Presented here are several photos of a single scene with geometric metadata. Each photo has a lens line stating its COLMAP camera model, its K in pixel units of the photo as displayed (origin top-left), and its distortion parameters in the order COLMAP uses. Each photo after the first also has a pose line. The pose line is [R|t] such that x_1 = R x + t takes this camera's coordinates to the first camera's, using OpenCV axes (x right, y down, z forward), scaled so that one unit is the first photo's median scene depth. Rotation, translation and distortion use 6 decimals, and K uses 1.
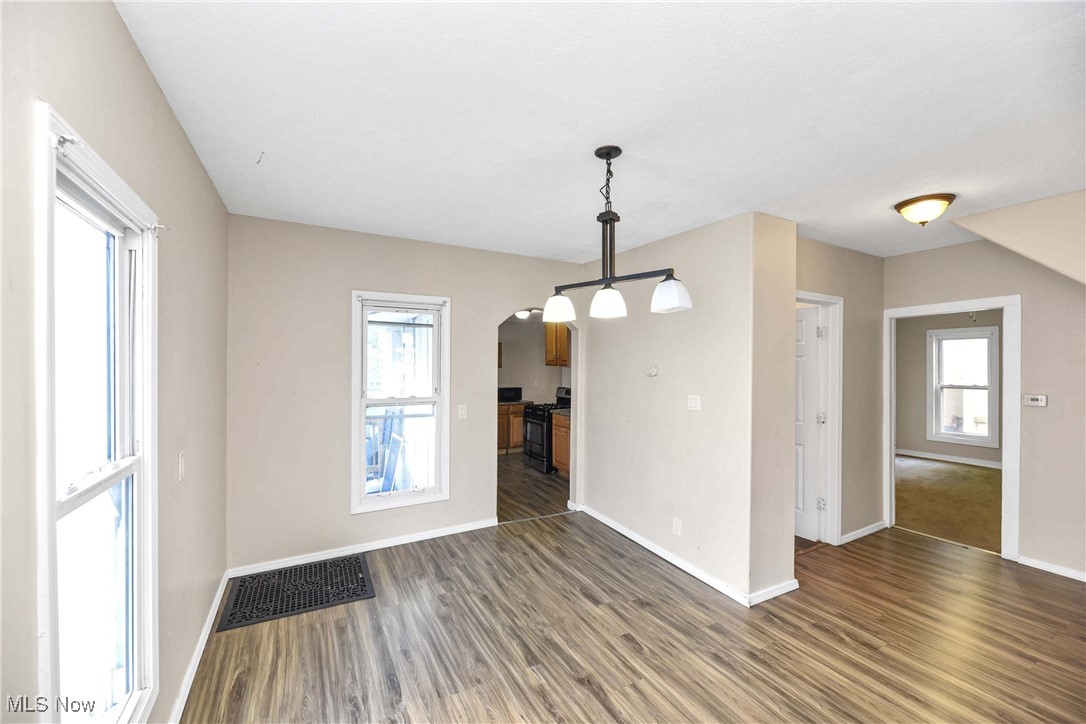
lens RADIAL K [[447.9, 0, 539.2], [0, 447.9, 361.2], [0, 0, 1]] dist [0.007842, -0.002199]
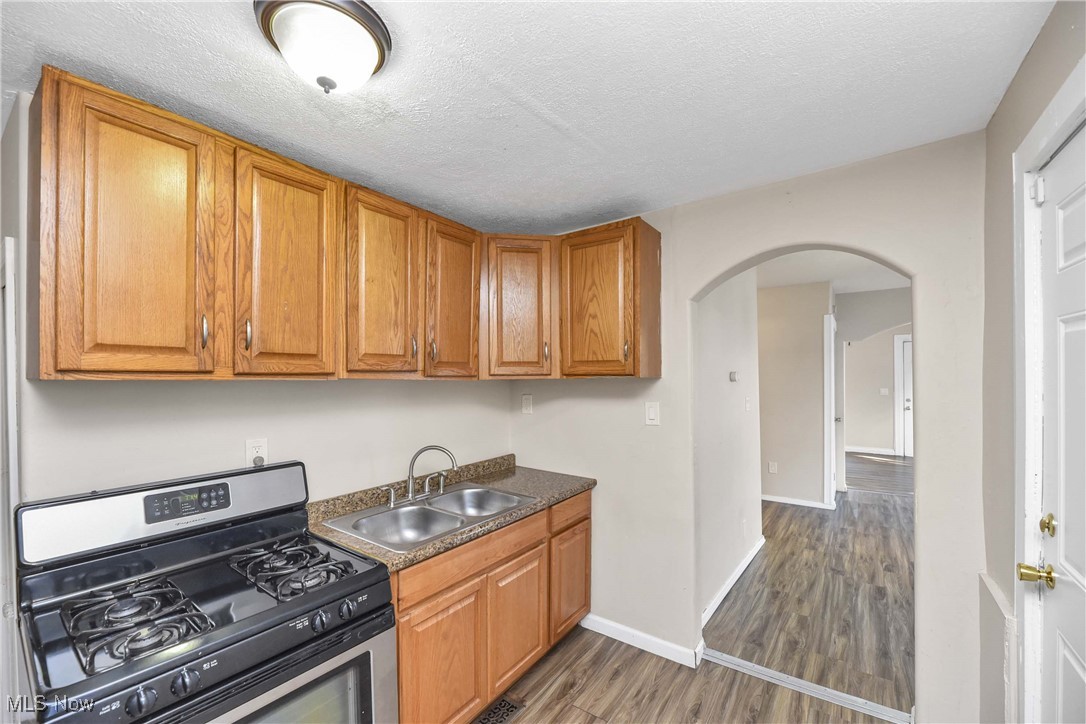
lens RADIAL K [[447.9, 0, 560.3], [0, 447.9, 367.2], [0, 0, 1]] dist [0.007842, -0.002199]
pose [[-0.463606, 0.005208, 0.886026, -0.374028], [-0.004145, 0.999959, -0.008046, 0.012045], [-0.886032, -0.007403, -0.463565, 1.711792]]
